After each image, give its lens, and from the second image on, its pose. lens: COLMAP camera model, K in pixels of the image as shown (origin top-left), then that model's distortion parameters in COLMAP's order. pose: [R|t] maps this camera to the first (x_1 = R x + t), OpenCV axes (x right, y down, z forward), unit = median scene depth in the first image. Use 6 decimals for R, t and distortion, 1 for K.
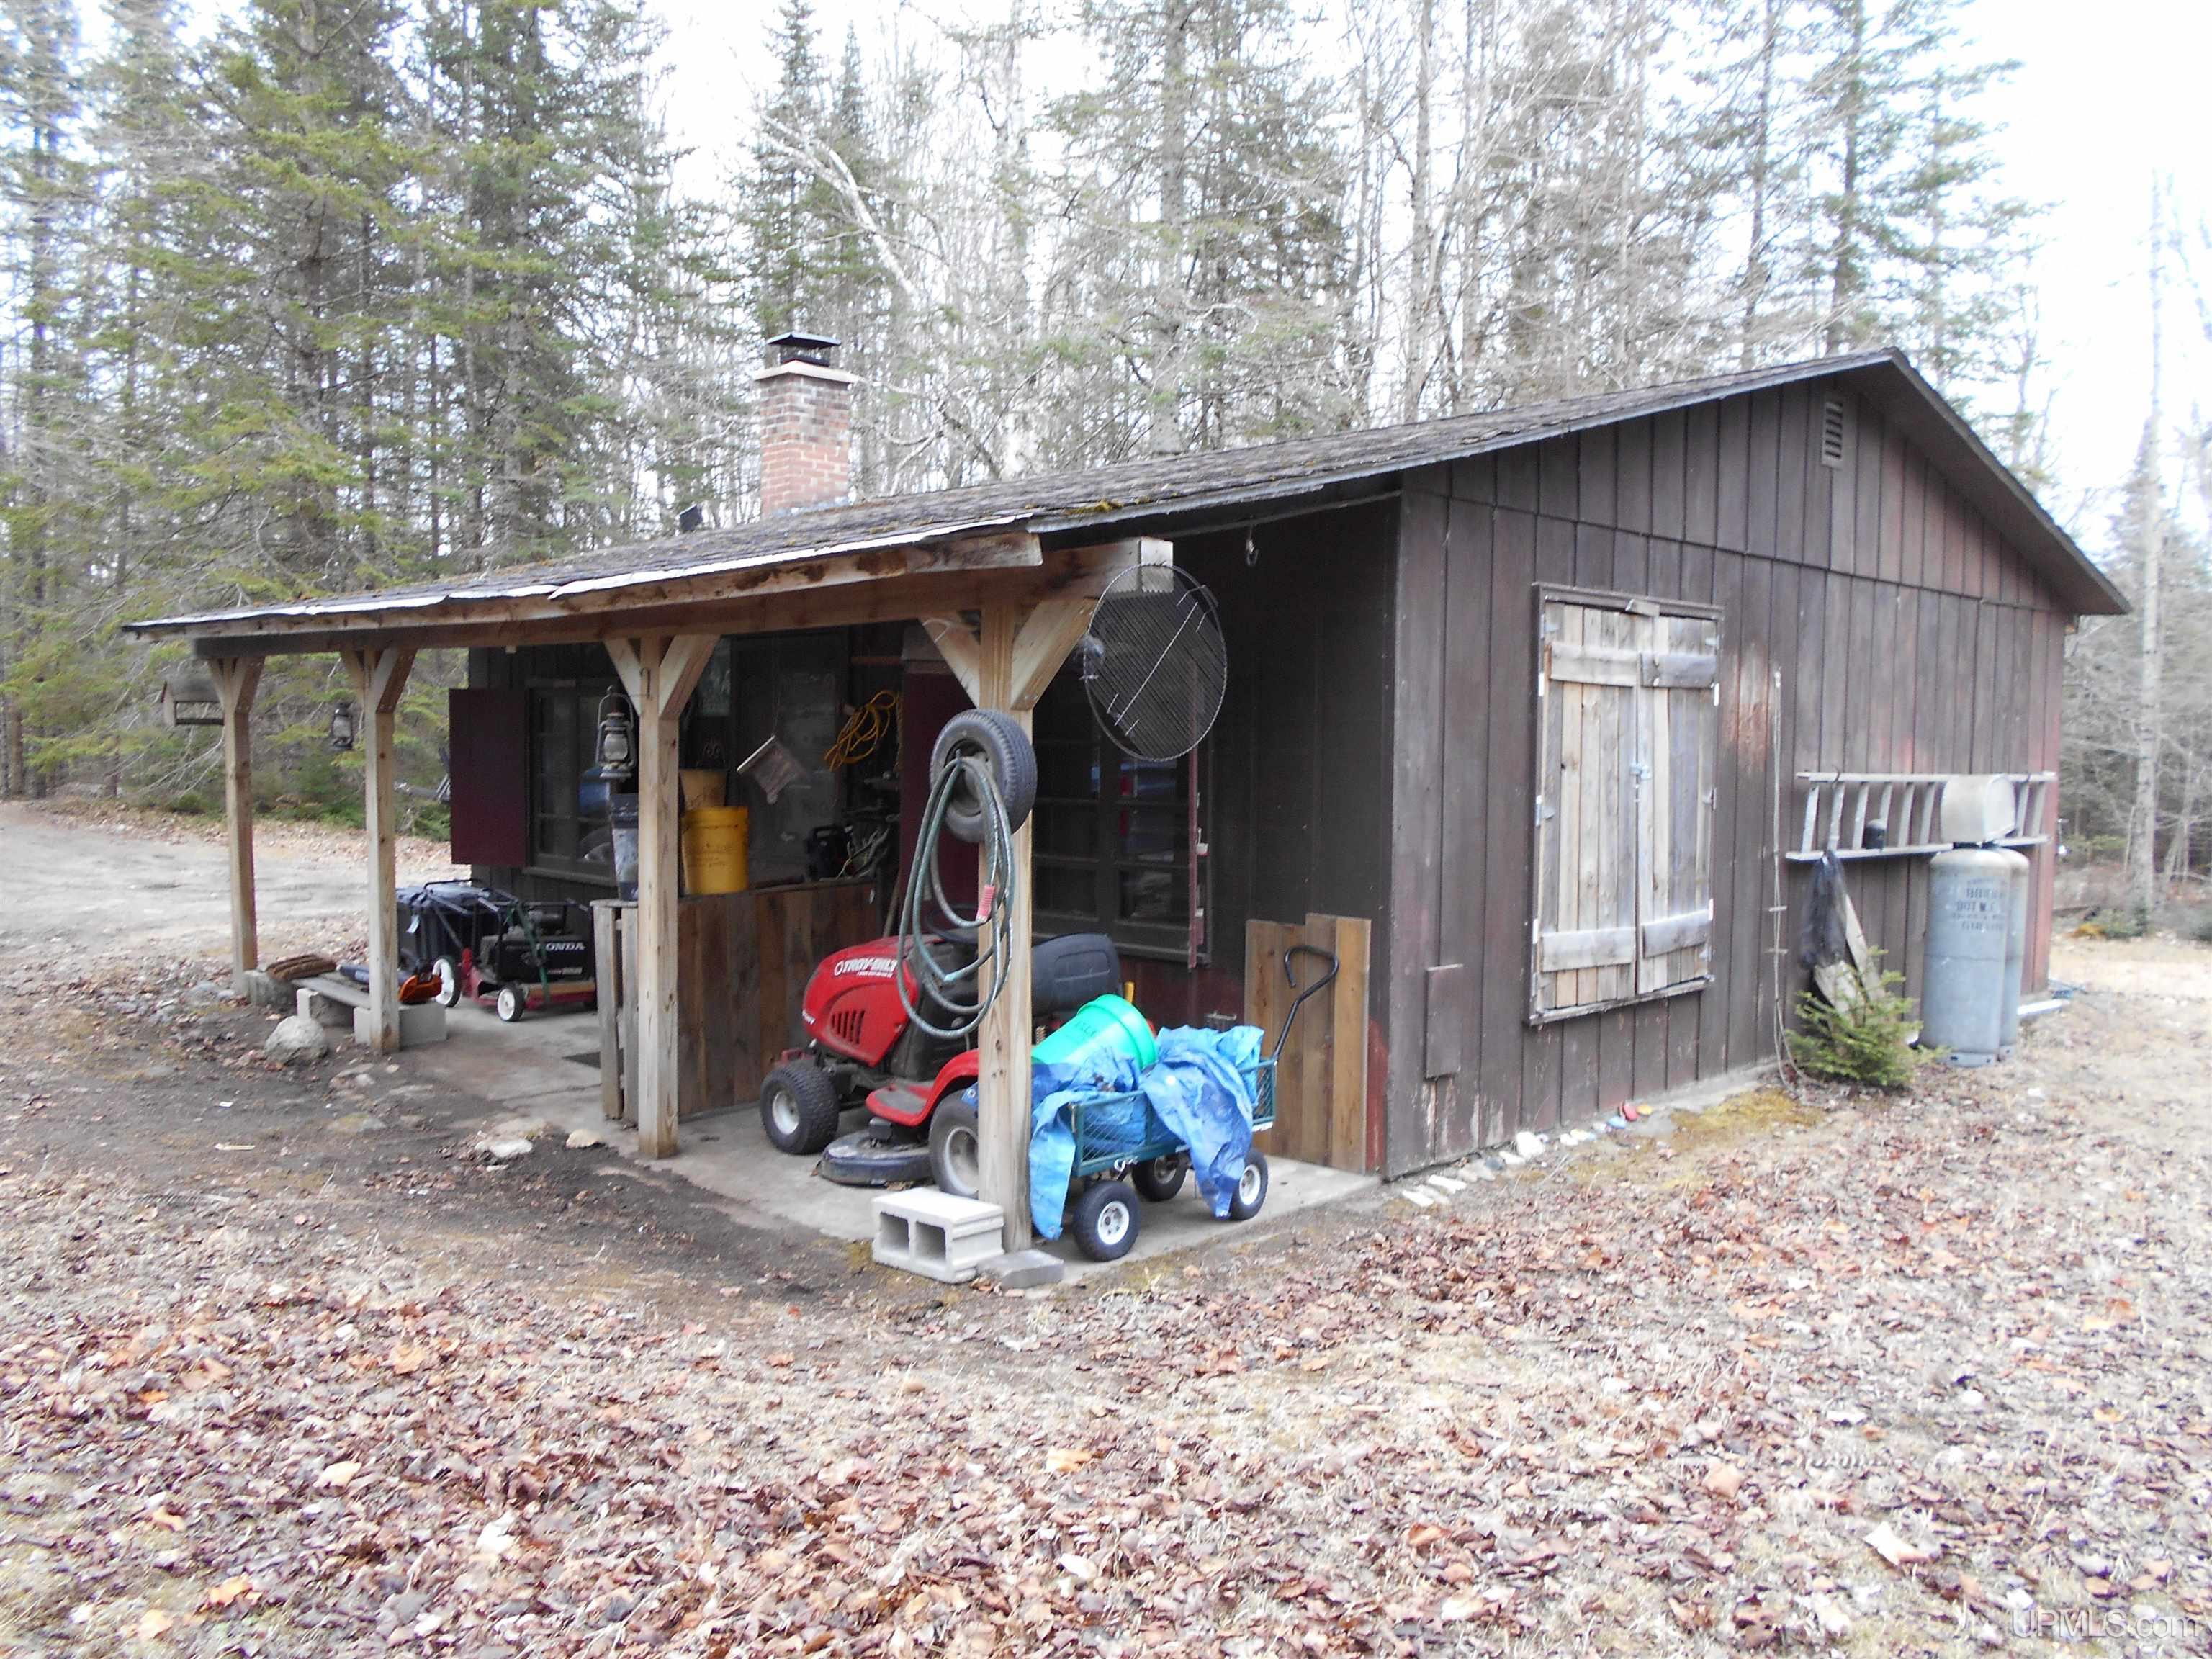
lens RADIAL K [[1648.0, 0, 1088.7], [0, 1648.0, 822.4], [0, 0, 1]] dist [-0.001716, -0.006683]
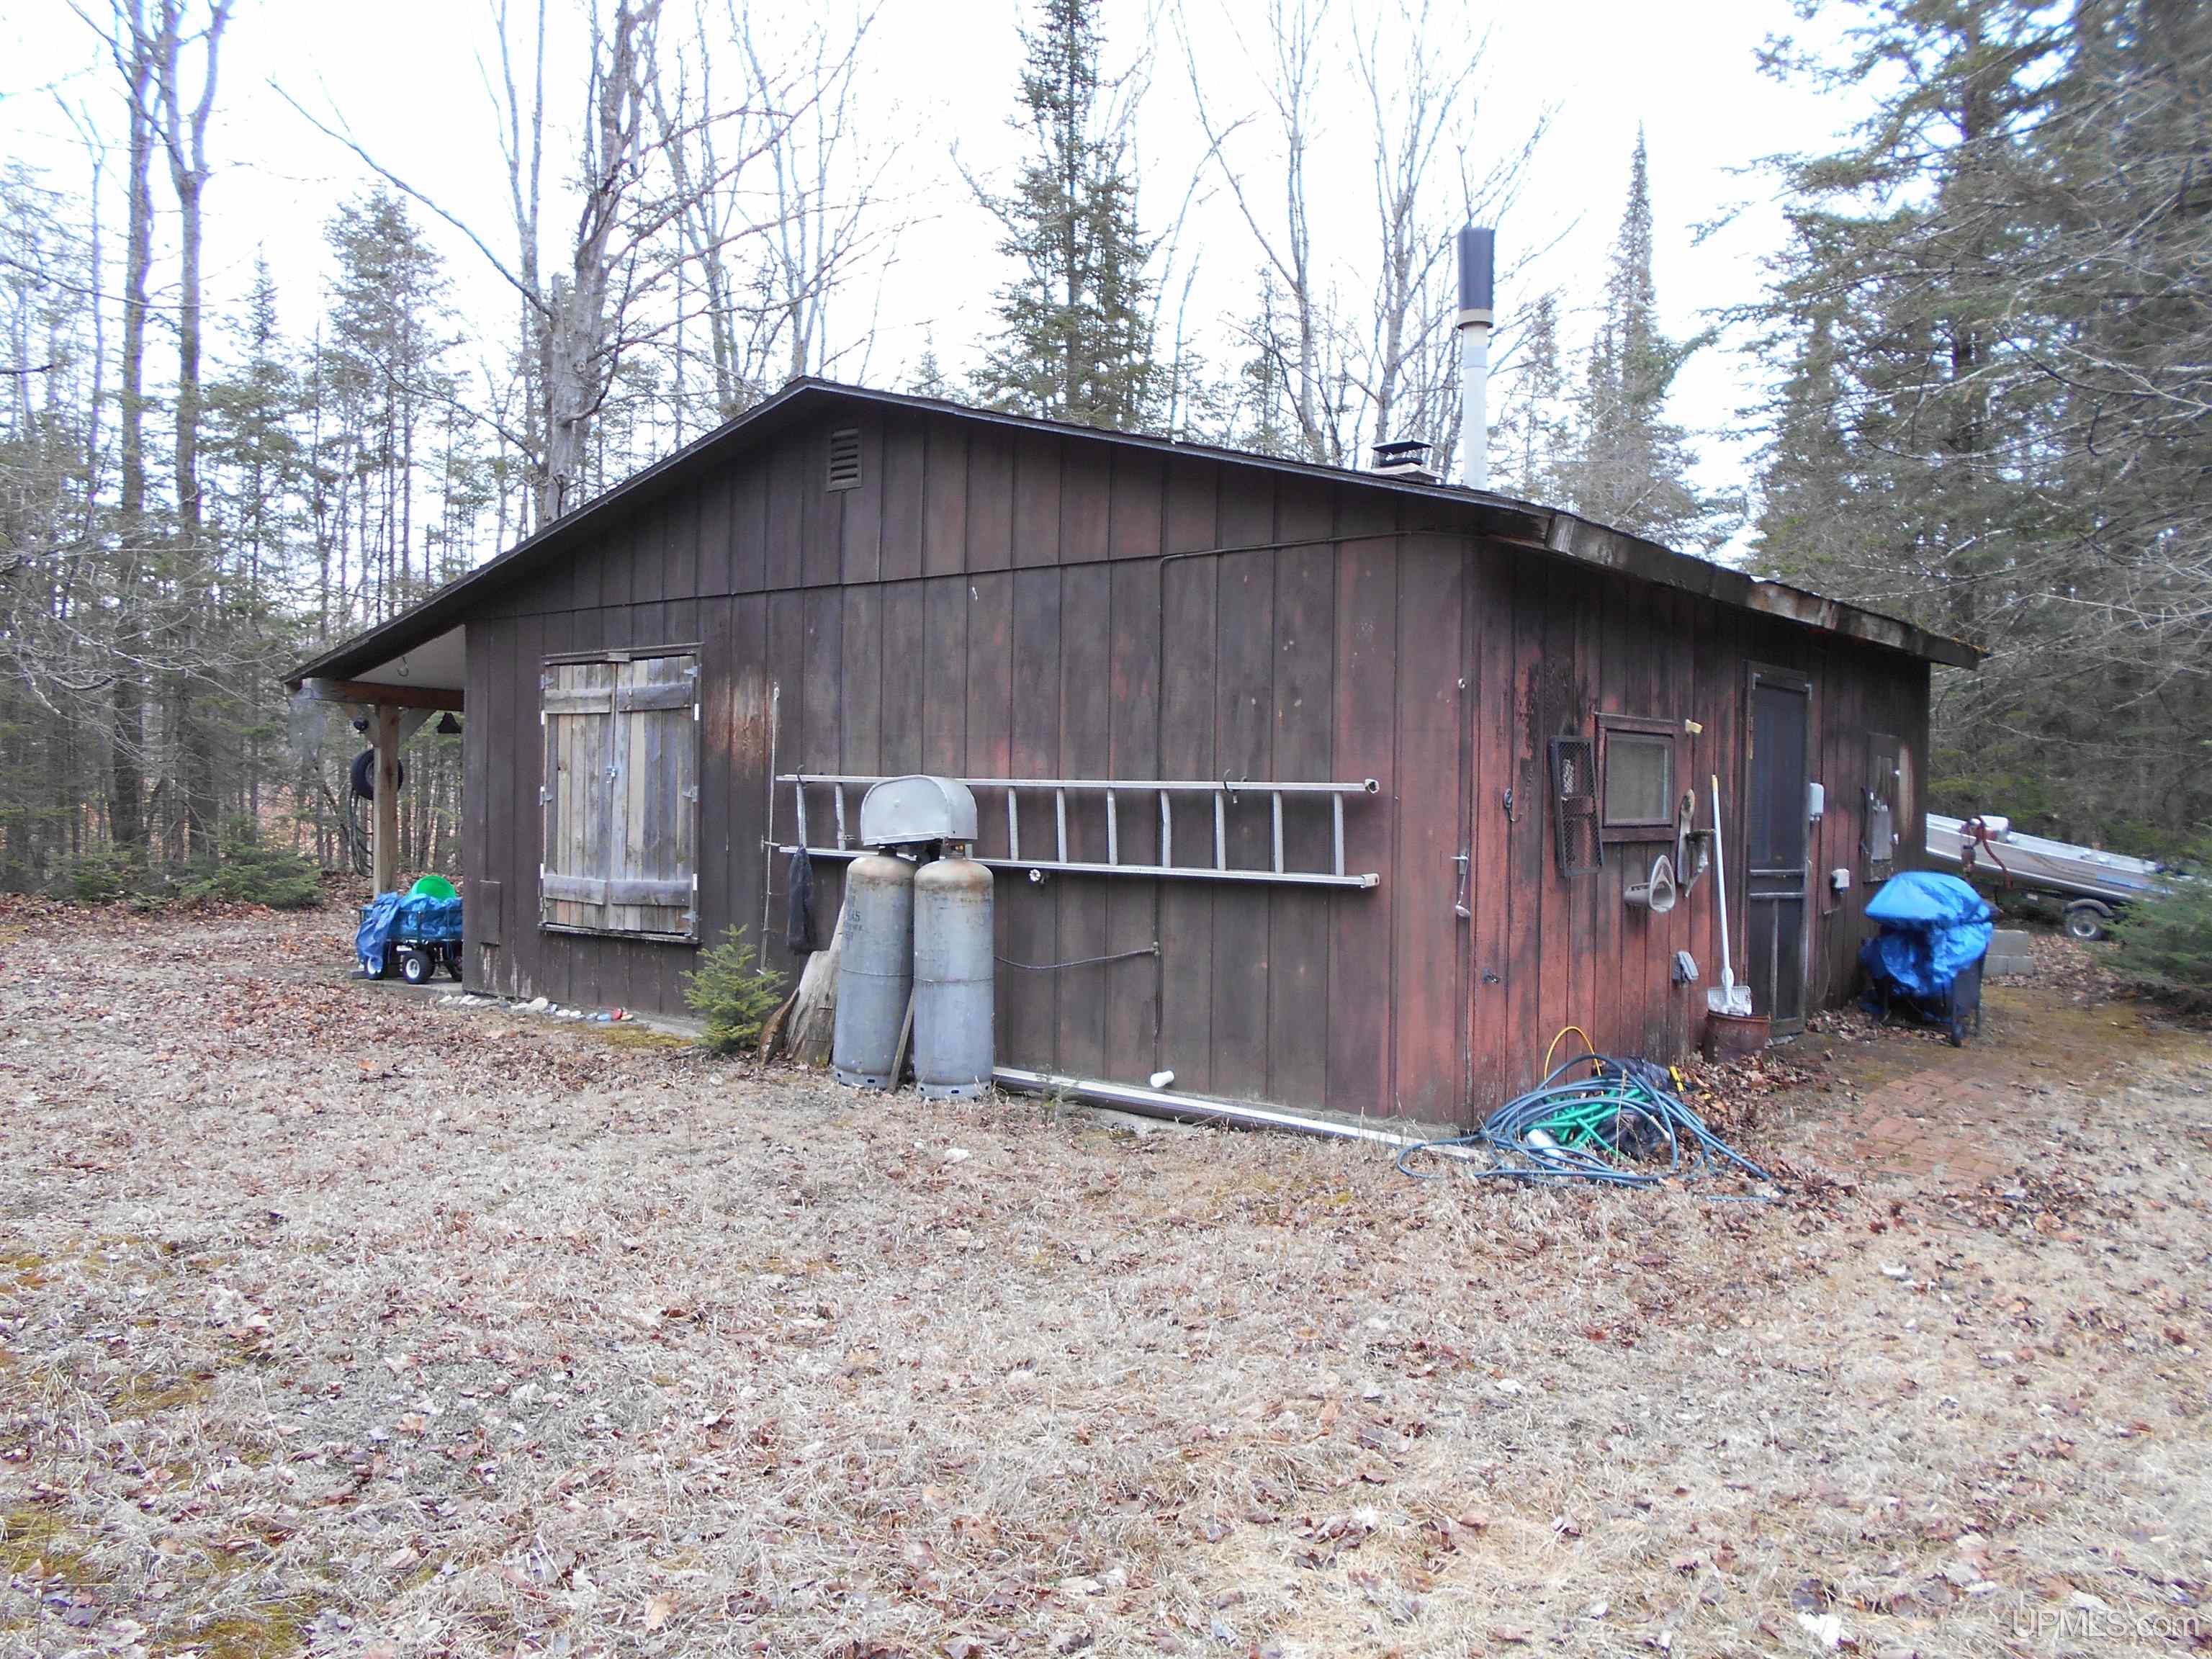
lens RADIAL K [[1648.0, 0, 1106.6], [0, 1648.0, 824.4], [0, 0, 1]] dist [-0.001716, -0.006683]
pose [[0.181564, 0.013168, -0.983291, 1.833452], [-0.053587, 0.998557, 0.003478, -0.013789], [0.981918, 0.052060, 0.182008, 1.175128]]
